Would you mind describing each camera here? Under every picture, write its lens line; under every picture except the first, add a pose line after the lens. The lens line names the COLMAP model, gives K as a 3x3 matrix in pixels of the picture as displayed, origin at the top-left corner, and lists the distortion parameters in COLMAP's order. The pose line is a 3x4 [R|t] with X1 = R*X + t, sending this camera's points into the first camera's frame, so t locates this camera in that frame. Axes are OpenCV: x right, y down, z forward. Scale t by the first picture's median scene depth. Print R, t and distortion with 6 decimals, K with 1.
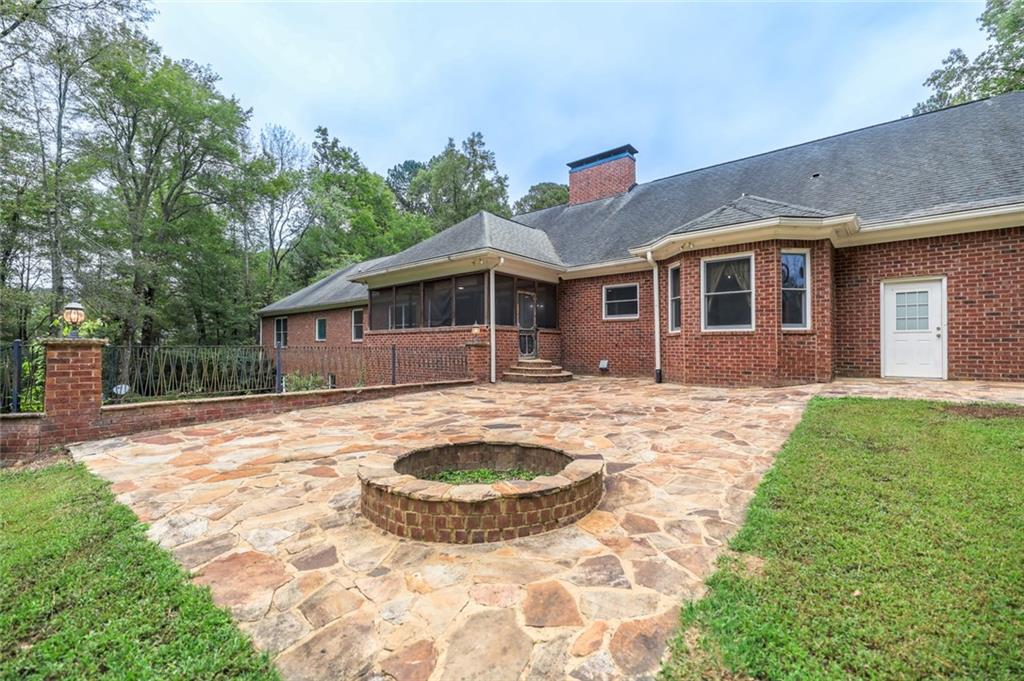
lens RADIAL K [[434.1, 0, 512.0], [0, 434.1, 340.5], [0, 0, 1]] dist [0.000711, 0.000169]
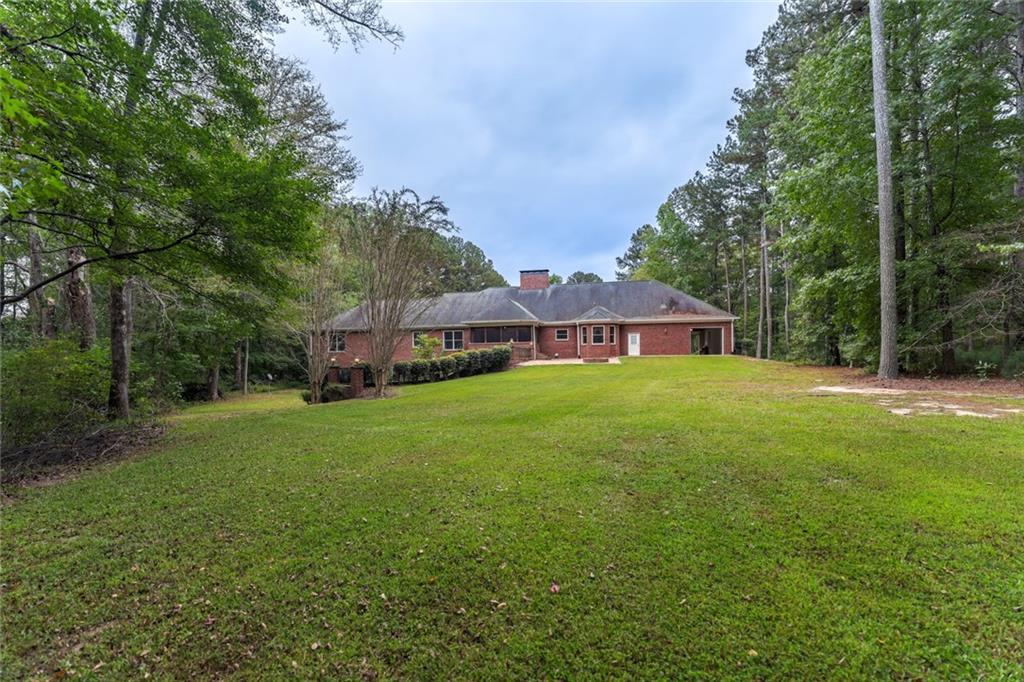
lens RADIAL K [[434.1, 0, 512.0], [0, 434.1, 341.0], [0, 0, 1]] dist [0.000711, 0.000169]
pose [[0.891094, 0.007118, 0.453762, -1.927103], [0.000954, 0.999845, -0.017559, 0.014083], [-0.453817, 0.016079, 0.890950, -2.090439]]
